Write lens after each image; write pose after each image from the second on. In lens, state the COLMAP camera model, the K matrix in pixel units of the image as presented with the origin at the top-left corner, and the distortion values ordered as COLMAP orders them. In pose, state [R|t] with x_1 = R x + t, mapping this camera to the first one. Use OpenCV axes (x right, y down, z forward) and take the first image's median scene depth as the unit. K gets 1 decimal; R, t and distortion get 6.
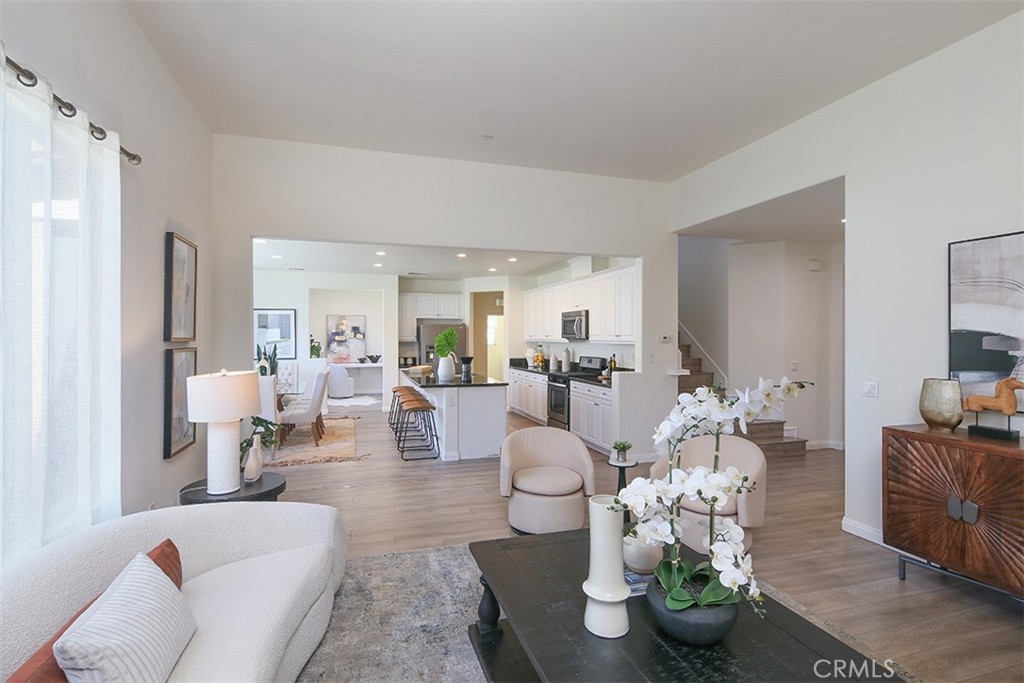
lens RADIAL K [[496.1, 0, 505.8], [0, 496.1, 336.8], [0, 0, 1]] dist [-0.000607, 0.000987]
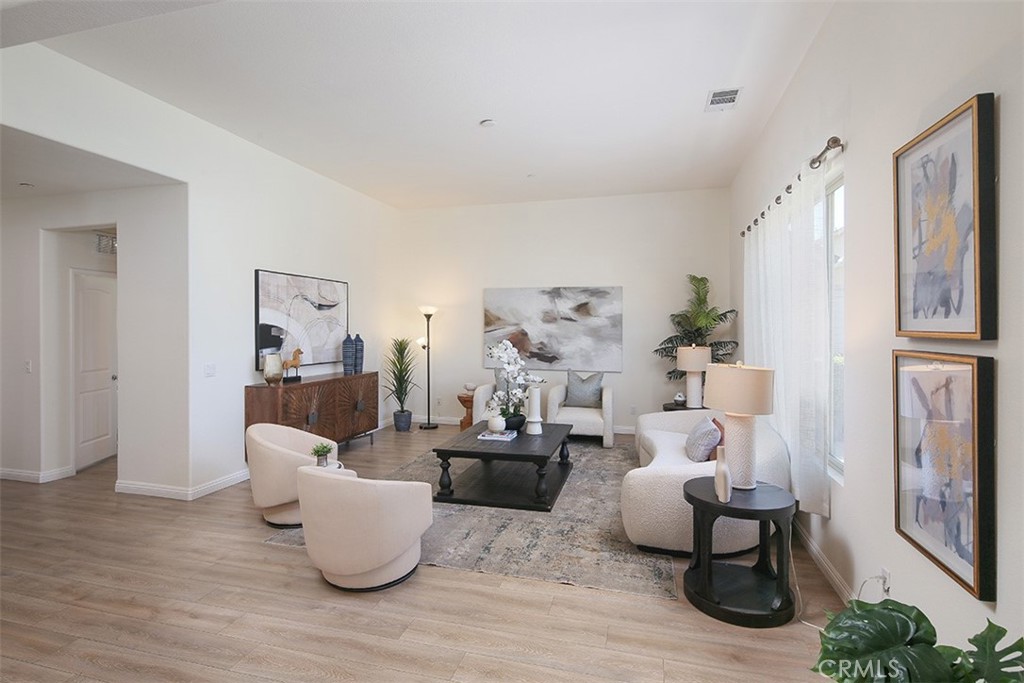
lens RADIAL K [[496.1, 0, 518.5], [0, 496.1, 334.5], [0, 0, 1]] dist [-0.000607, 0.000987]
pose [[-0.854625, -0.008252, 0.519179, -0.692067], [-0.001558, 0.999910, 0.013329, -0.001321], [-0.519243, 0.010582, -0.854561, 2.038151]]
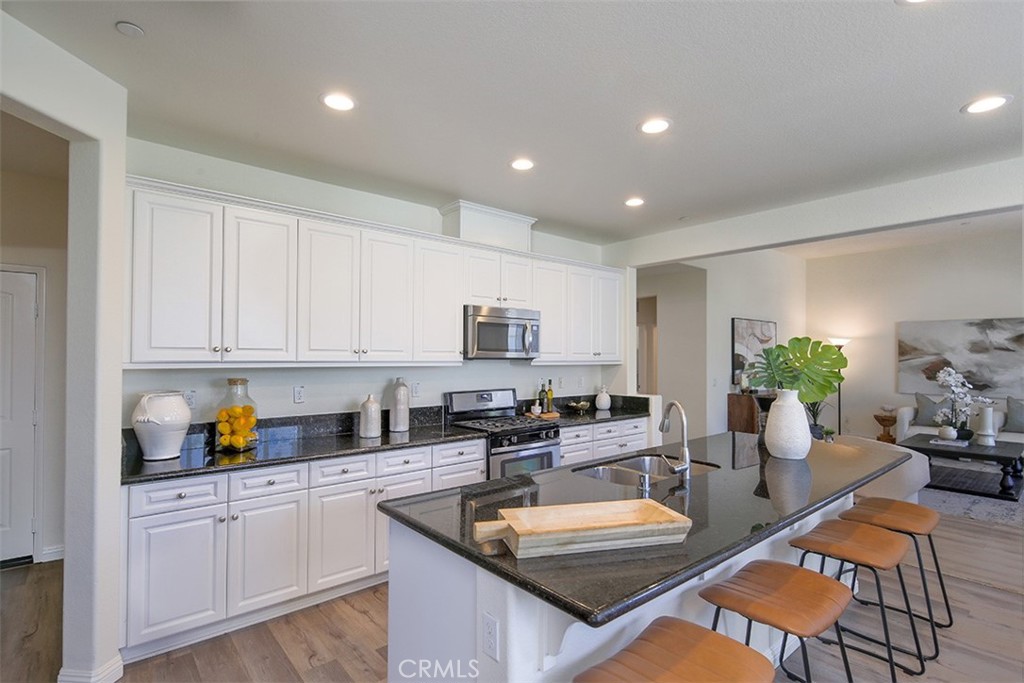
lens RADIAL K [[496.1, 0, 513.4], [0, 496.1, 349.3], [0, 0, 1]] dist [-0.000607, 0.000987]
pose [[-0.404755, 0.006999, 0.914399, -0.934249], [-0.006603, 0.999922, -0.010577, -0.000876], [-0.914402, -0.010319, -0.404677, 3.128083]]
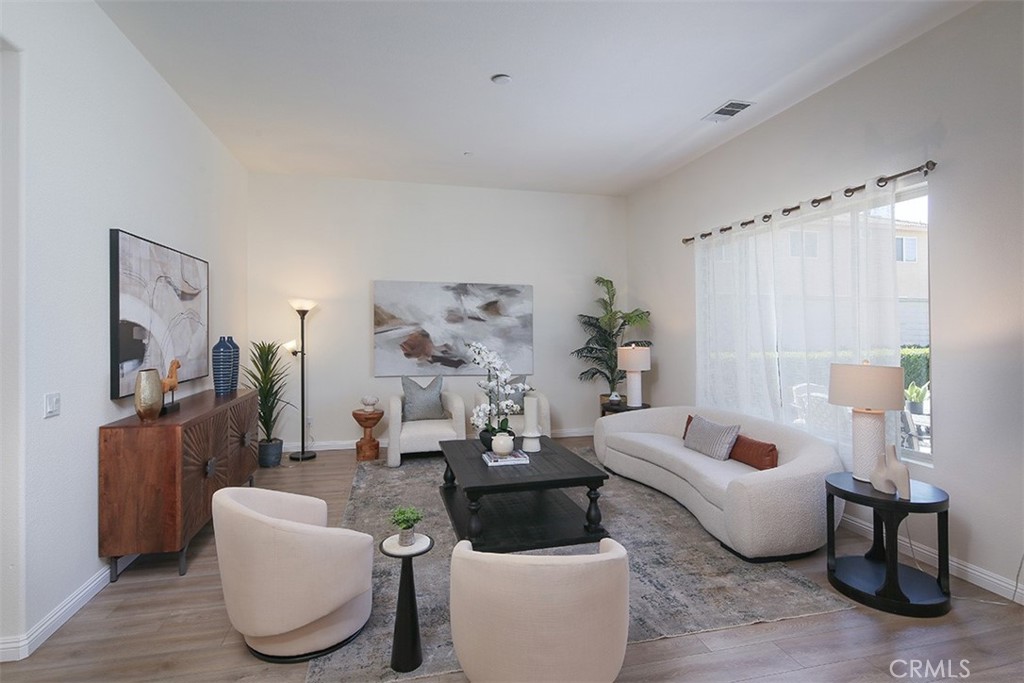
lens RADIAL K [[496.1, 0, 511.2], [0, 496.1, 329.3], [0, 0, 1]] dist [-0.000607, 0.000987]
pose [[-0.999119, -0.003247, 0.041830, 0.103123], [-0.003237, 0.999995, 0.000301, 0.001823], [-0.041830, 0.000166, -0.999125, 2.026606]]
